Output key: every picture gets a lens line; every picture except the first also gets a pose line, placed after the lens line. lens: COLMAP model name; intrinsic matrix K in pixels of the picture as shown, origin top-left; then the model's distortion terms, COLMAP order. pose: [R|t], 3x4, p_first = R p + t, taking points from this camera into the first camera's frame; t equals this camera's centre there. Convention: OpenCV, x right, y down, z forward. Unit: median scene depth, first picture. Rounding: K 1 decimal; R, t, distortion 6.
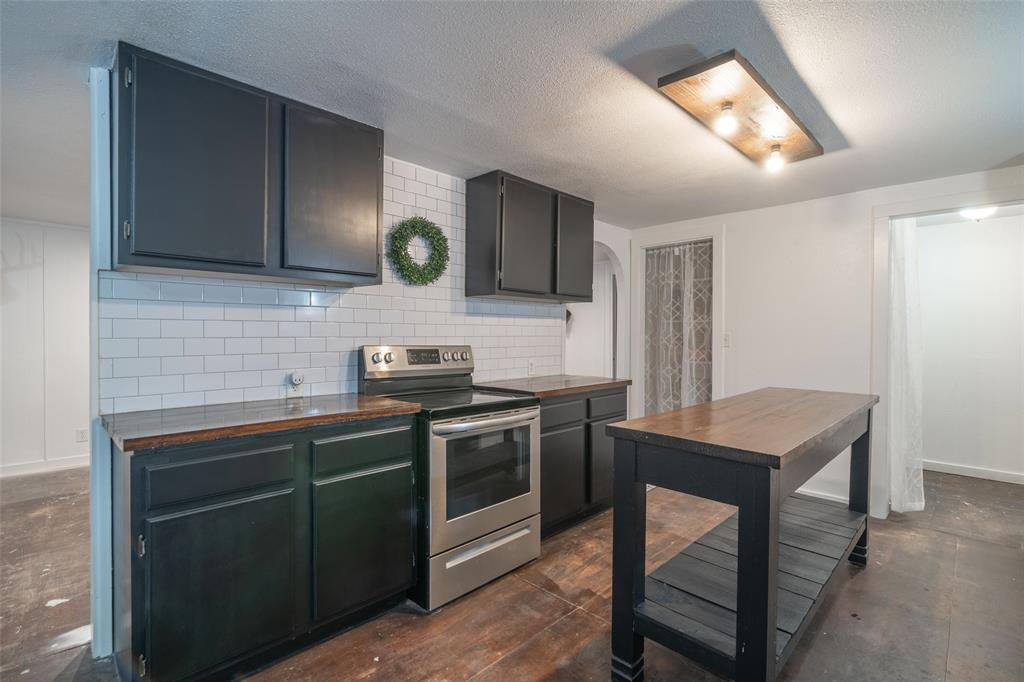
lens RADIAL K [[476.0, 0, 512.0], [0, 476.0, 341.0], [0, 0, 1]] dist [0.000055, 0.000540]
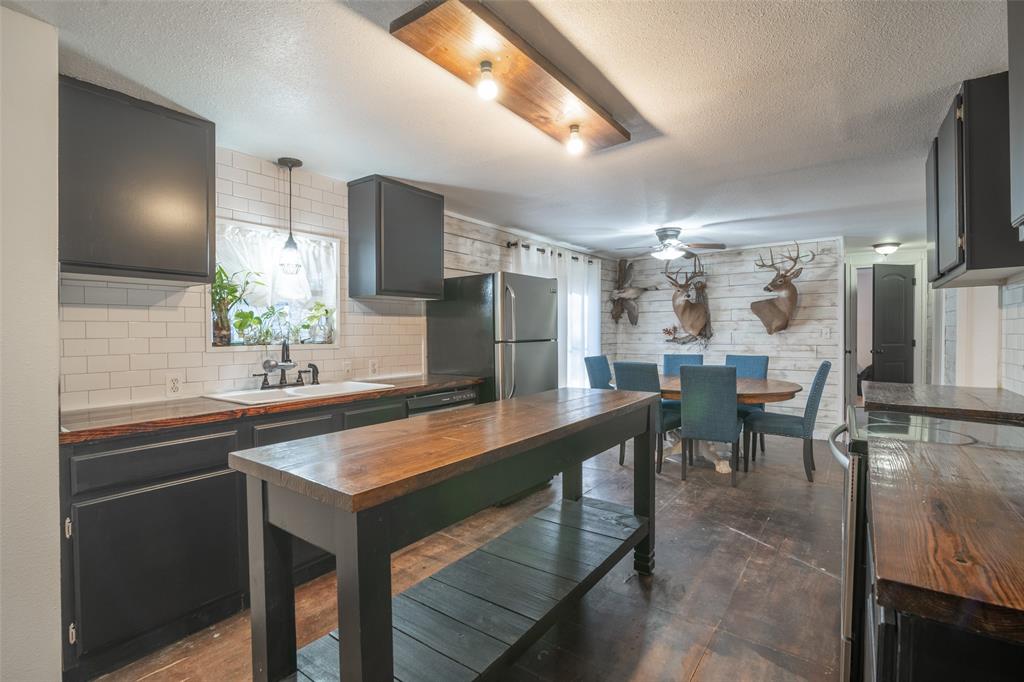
lens RADIAL K [[470.1, 0, 513.5], [0, 470.1, 338.4], [0, 0, 1]] dist [-0.012436, 0.000745]
pose [[-0.987784, 0.005496, -0.155731, 0.464900], [0.001347, 0.999642, 0.026735, -0.018876], [0.155823, 0.026198, -0.987438, 1.279389]]
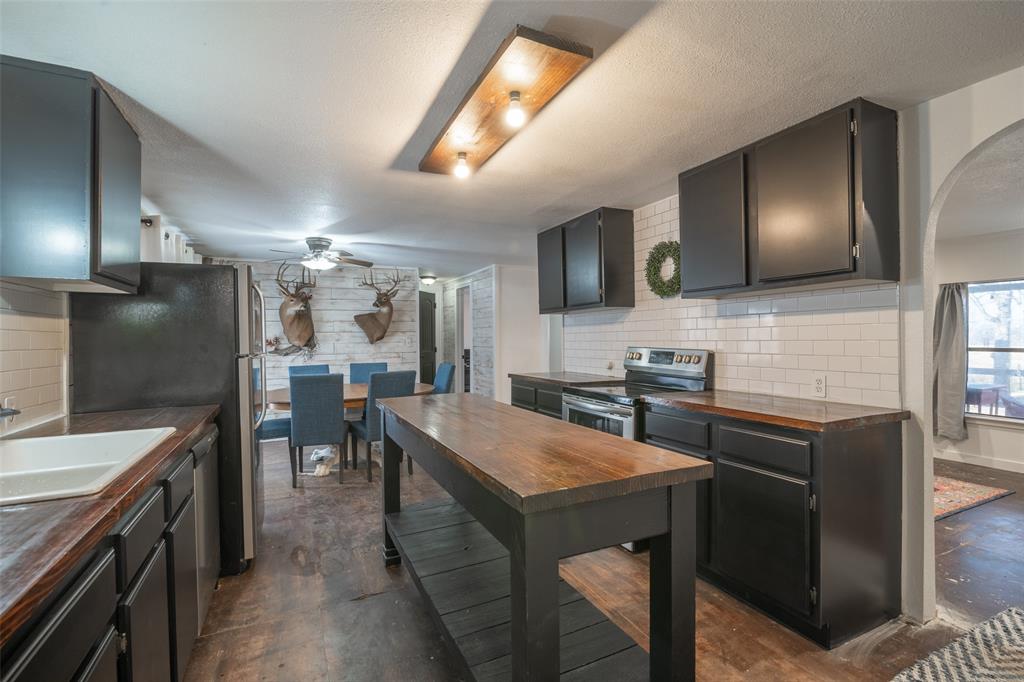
lens RADIAL K [[470.1, 0, 513.5], [0, 470.1, 338.4], [0, 0, 1]] dist [-0.012436, 0.000745]
pose [[-0.323945, 0.000718, -0.946076, 0.951174], [-0.001768, 0.999998, 0.001365, -0.014445], [0.946074, 0.002115, -0.323942, 0.933035]]
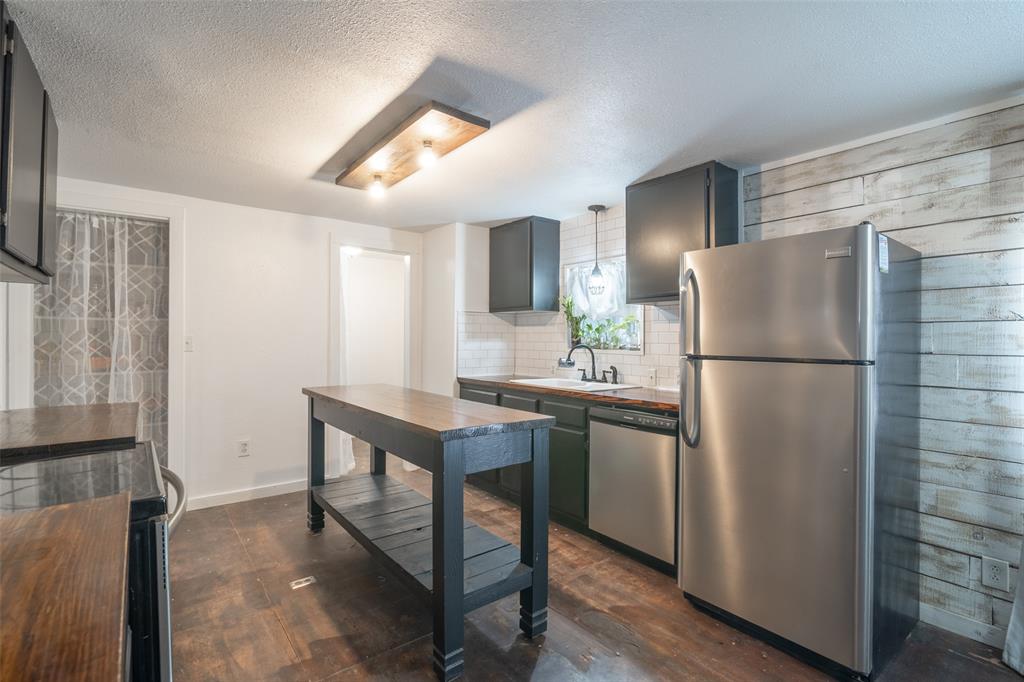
lens RADIAL K [[470.1, 0, 513.5], [0, 470.1, 338.4], [0, 0, 1]] dist [-0.012436, 0.000745]
pose [[0.112707, -0.000549, 0.993628, -0.416926], [0.004681, 0.999989, 0.000021, -0.011043], [-0.993617, 0.004648, 0.112708, 0.407429]]
